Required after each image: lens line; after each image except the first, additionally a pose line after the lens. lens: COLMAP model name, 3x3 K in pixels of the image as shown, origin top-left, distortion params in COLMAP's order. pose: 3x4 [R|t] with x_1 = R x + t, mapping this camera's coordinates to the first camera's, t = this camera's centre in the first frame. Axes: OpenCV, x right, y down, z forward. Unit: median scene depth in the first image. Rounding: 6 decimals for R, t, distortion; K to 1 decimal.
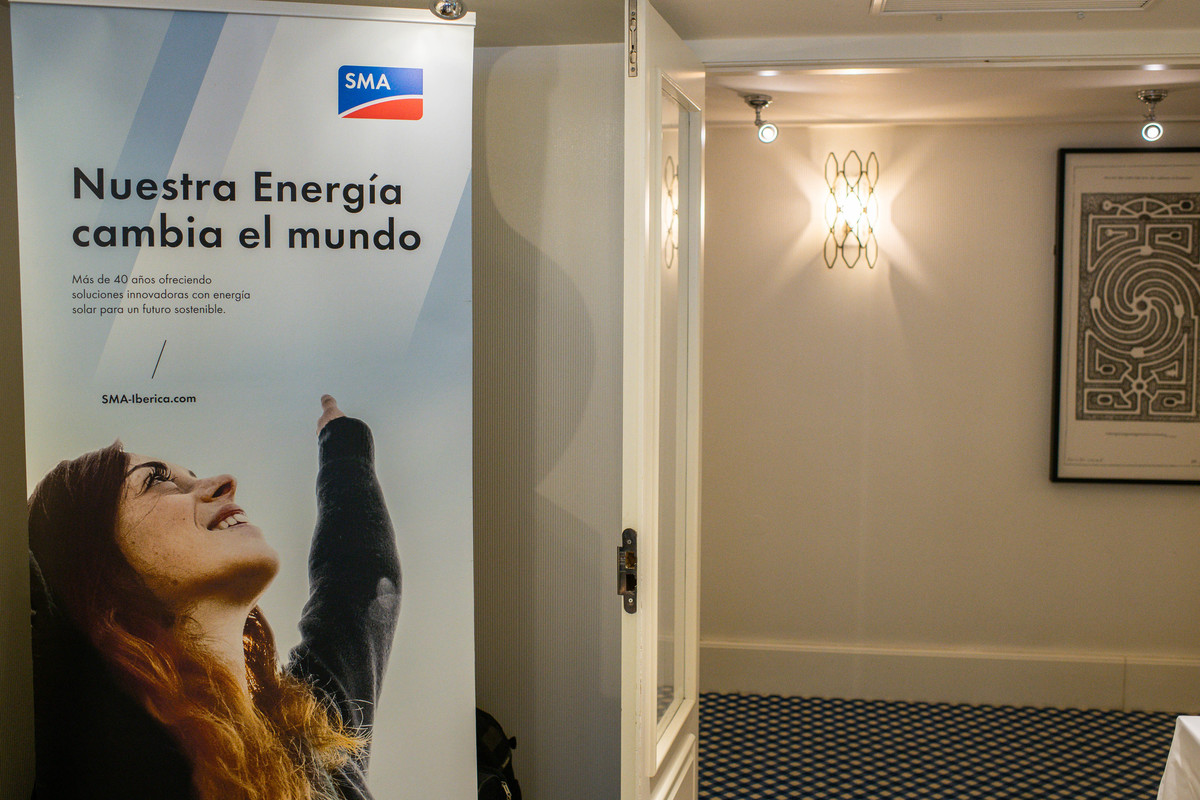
lens RADIAL K [[1293.2, 0, 600.0], [0, 1293.2, 400.0], [0, 0, 1]] dist [-0.056080, 0.008652]
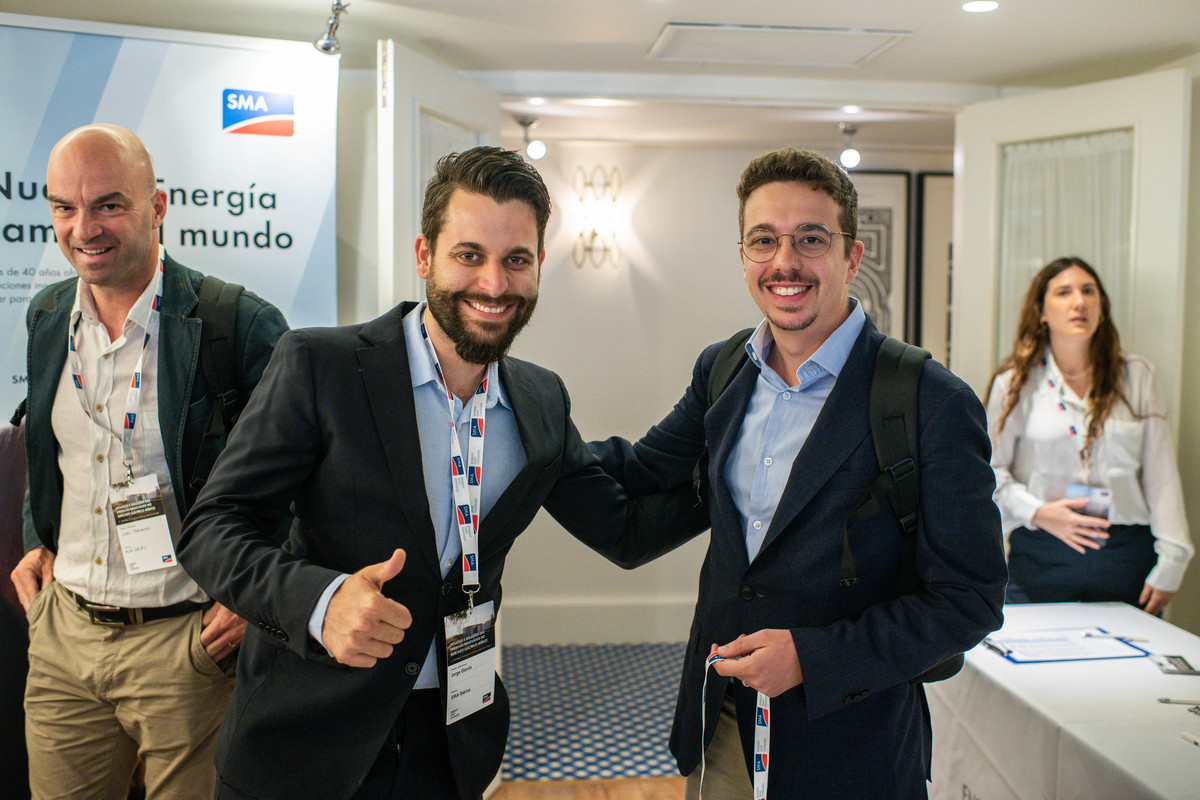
lens RADIAL K [[1293.2, 0, 600.0], [0, 1293.2, 400.0], [0, 0, 1]] dist [-0.056080, 0.008652]
pose [[0.967283, -0.014383, 0.253293, -0.168726], [0.014079, 0.999896, 0.003015, 0.020064], [-0.253310, 0.000649, 0.967385, -0.193003]]
